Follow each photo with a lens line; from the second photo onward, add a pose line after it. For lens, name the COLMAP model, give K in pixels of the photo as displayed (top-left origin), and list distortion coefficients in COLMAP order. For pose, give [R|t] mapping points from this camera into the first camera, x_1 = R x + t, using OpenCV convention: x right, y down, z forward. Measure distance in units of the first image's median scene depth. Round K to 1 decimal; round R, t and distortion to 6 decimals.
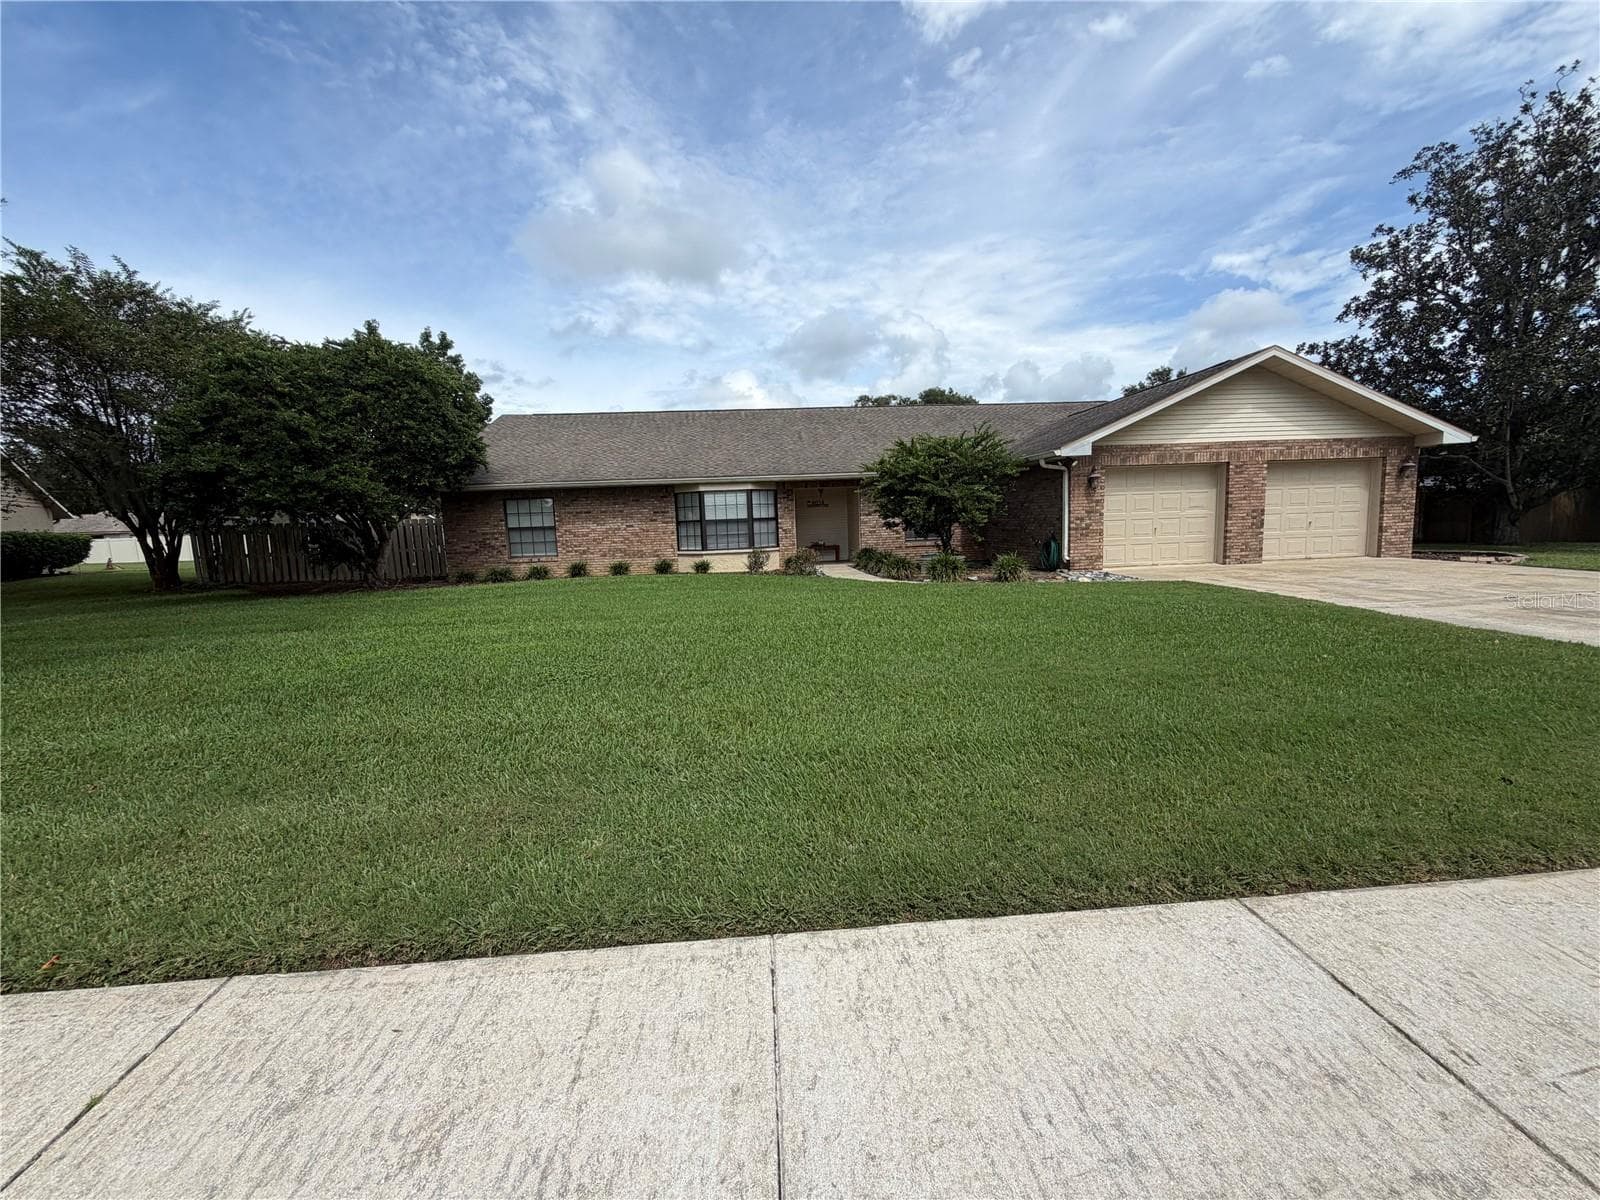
lens RADIAL K [[638.2, 0, 800.5], [0, 638.2, 602.8], [0, 0, 1]] dist [-0.001885, 0.000223]
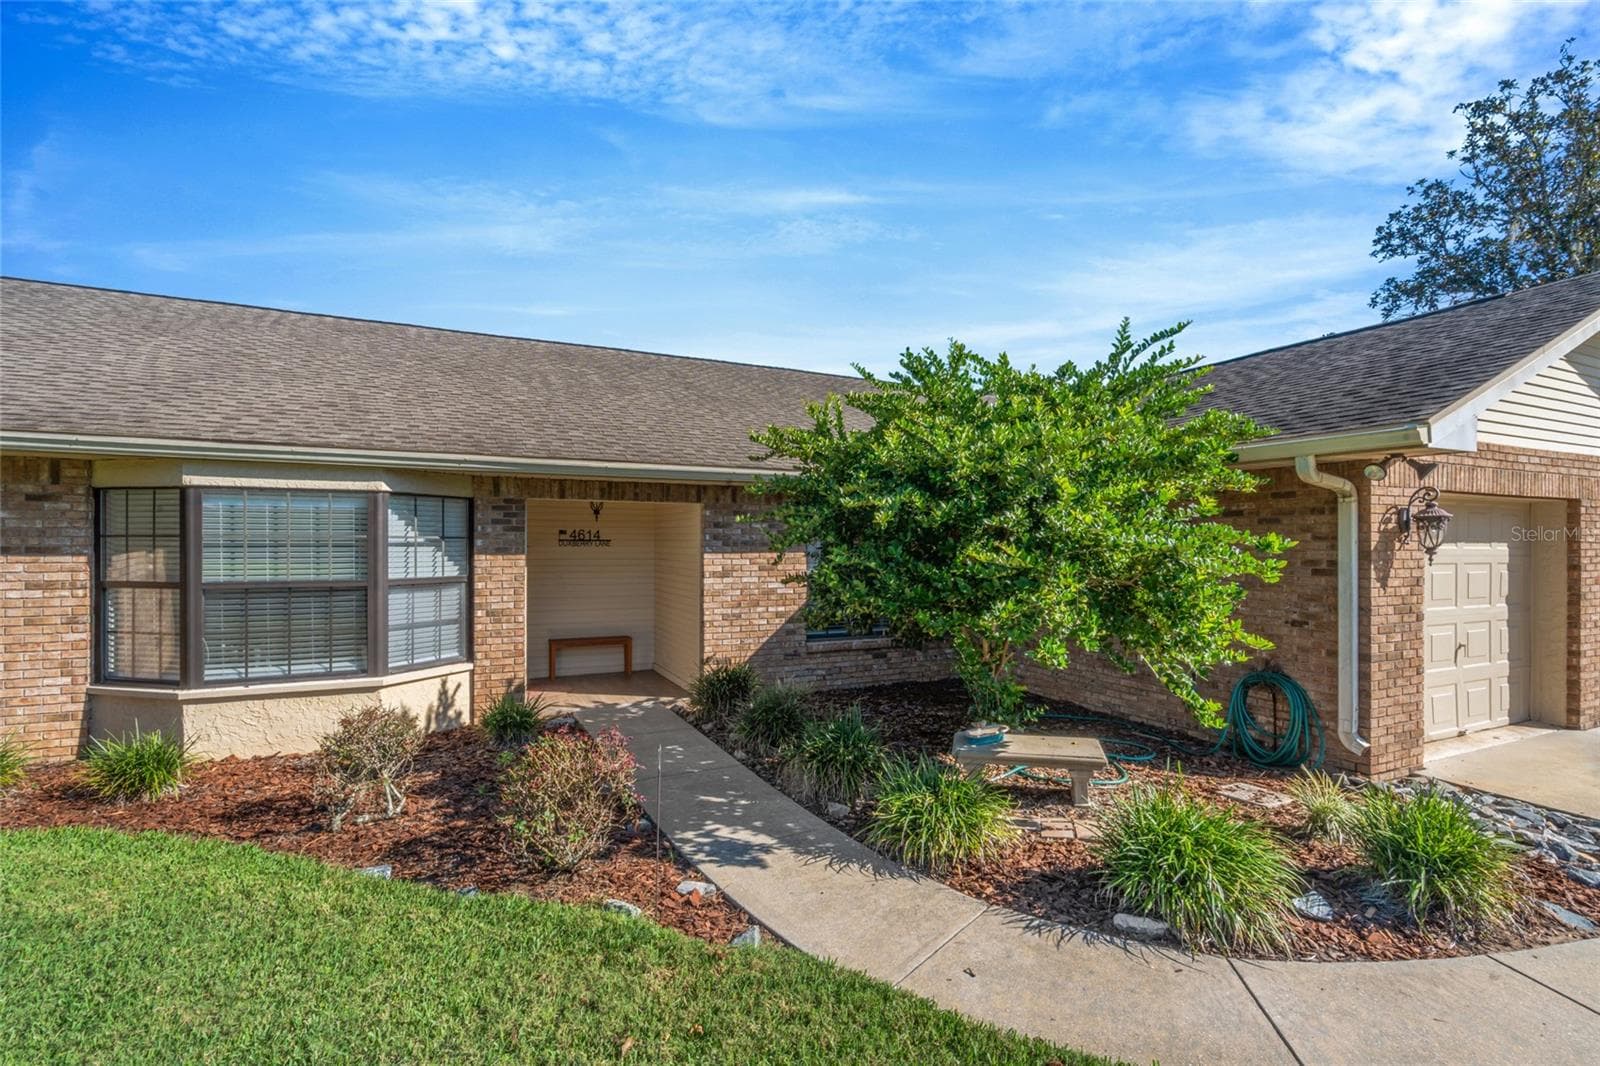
lens RADIAL K [[729.3, 0, 811.0], [0, 729.3, 543.0], [0, 0, 1]] dist [-0.001306, -0.000880]
pose [[0.932357, 0.040765, 0.359234, -0.007206], [0.006705, 0.991503, -0.129914, -0.102415], [-0.361477, 0.123535, 0.924161, 0.581882]]
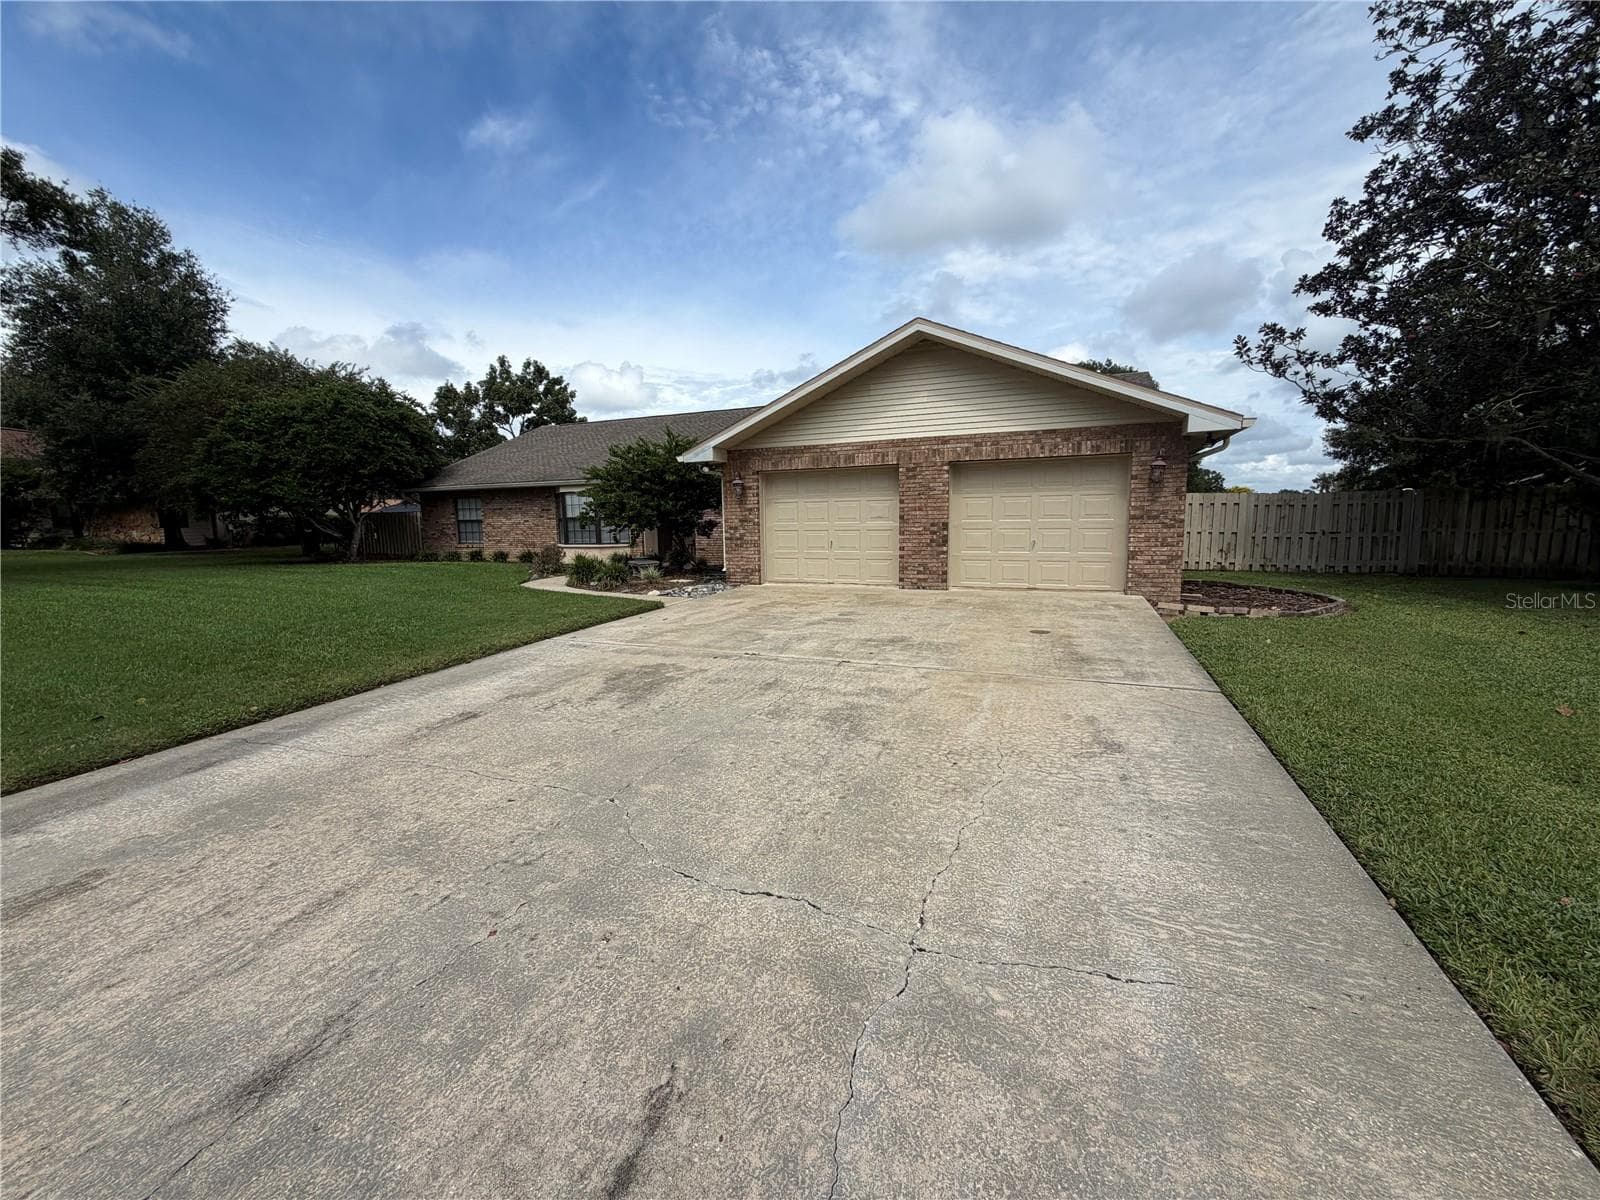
lens RADIAL K [[634.8, 0, 800.0], [0, 634.8, 600.0], [0, 0, 1]] dist [0.004259, 0.000340]
pose [[0.889246, 0.080390, -0.450310, 0.753037], [-0.071757, 0.996764, 0.036242, -0.053677], [0.451766, 0.000085, 0.892136, 0.170856]]
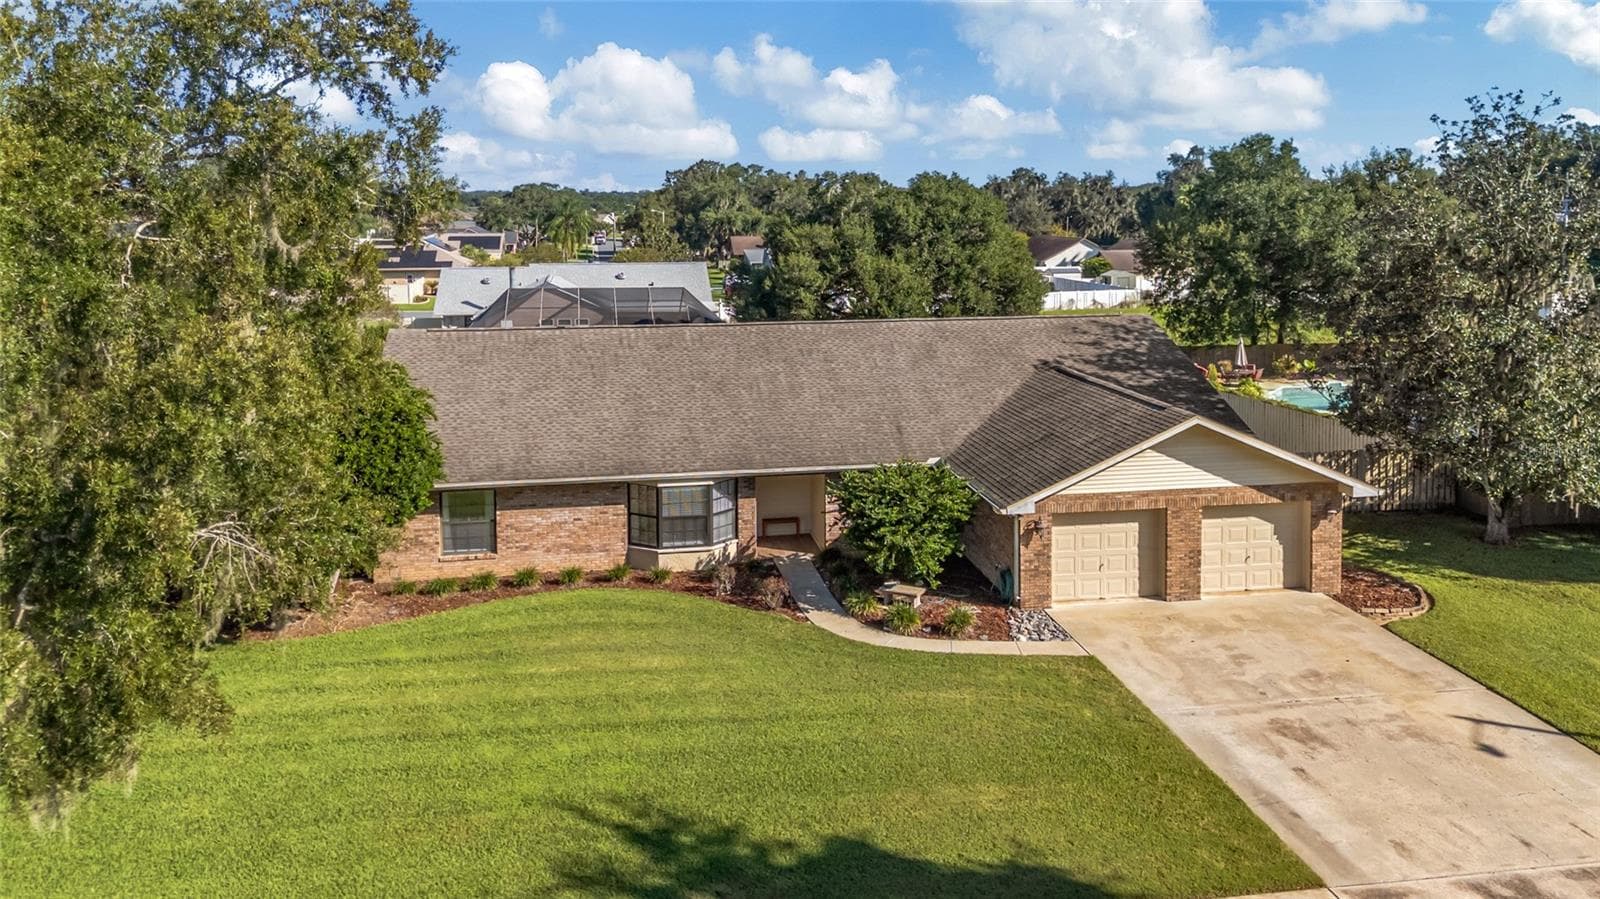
lens RADIAL K [[1240.9, 0, 821.6], [0, 1240.9, 280.0], [0, 0, 1]] dist [0.068787, -0.083584]
pose [[0.995304, 0.027130, 0.092922, -0.094313], [-0.022524, 0.998482, -0.050260, -0.389571], [-0.094145, 0.047931, 0.994404, -0.857119]]
